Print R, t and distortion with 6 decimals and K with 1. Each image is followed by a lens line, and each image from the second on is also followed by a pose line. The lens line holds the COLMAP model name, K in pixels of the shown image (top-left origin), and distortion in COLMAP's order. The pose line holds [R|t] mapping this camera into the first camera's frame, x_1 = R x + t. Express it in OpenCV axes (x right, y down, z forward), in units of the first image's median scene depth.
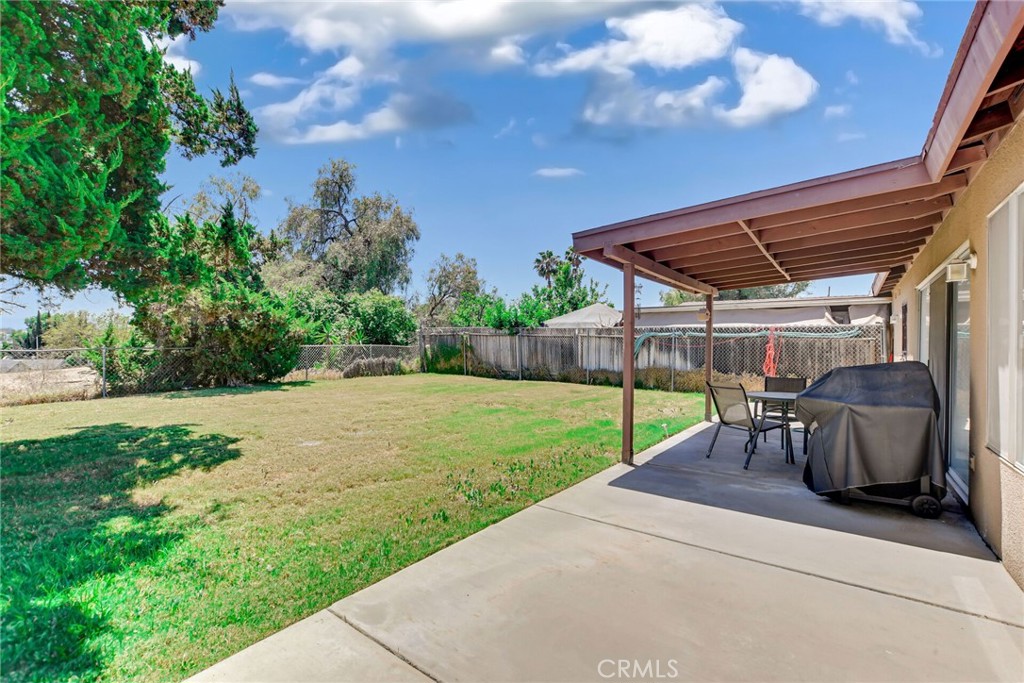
lens RADIAL K [[456.9, 0, 508.5], [0, 456.9, 347.2], [0, 0, 1]] dist [-0.017656, 0.000629]
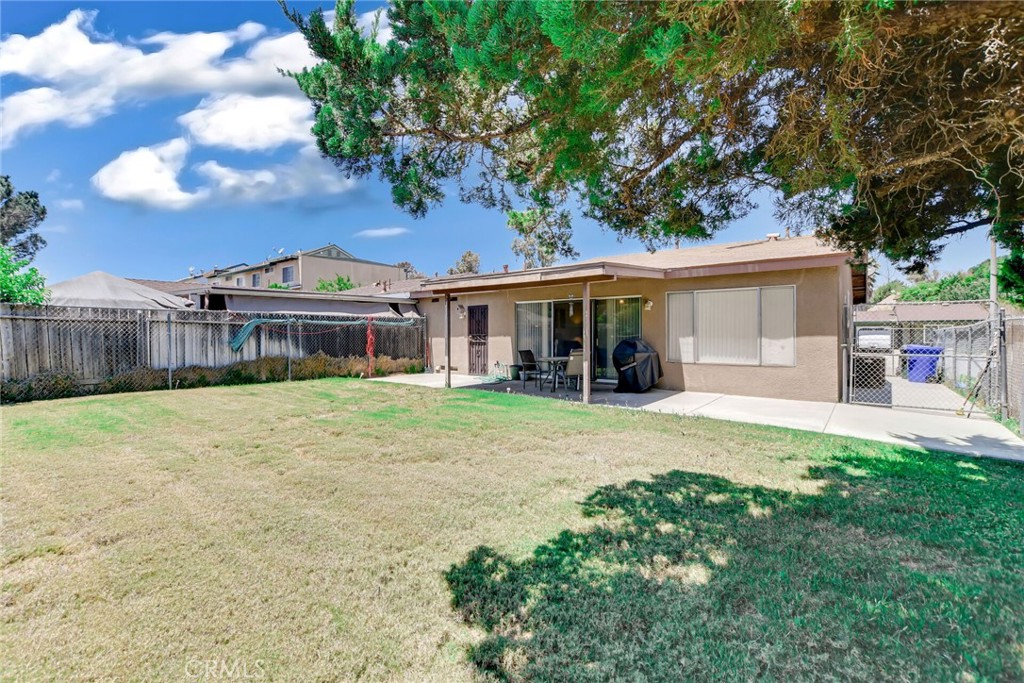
lens RADIAL K [[456.9, 0, 508.5], [0, 456.9, 347.2], [0, 0, 1]] dist [-0.017656, 0.000629]
pose [[0.047820, -0.043395, 0.997913, -0.550628], [0.010739, 0.999020, 0.042928, -0.009581], [-0.998798, 0.008663, 0.048239, 0.477139]]
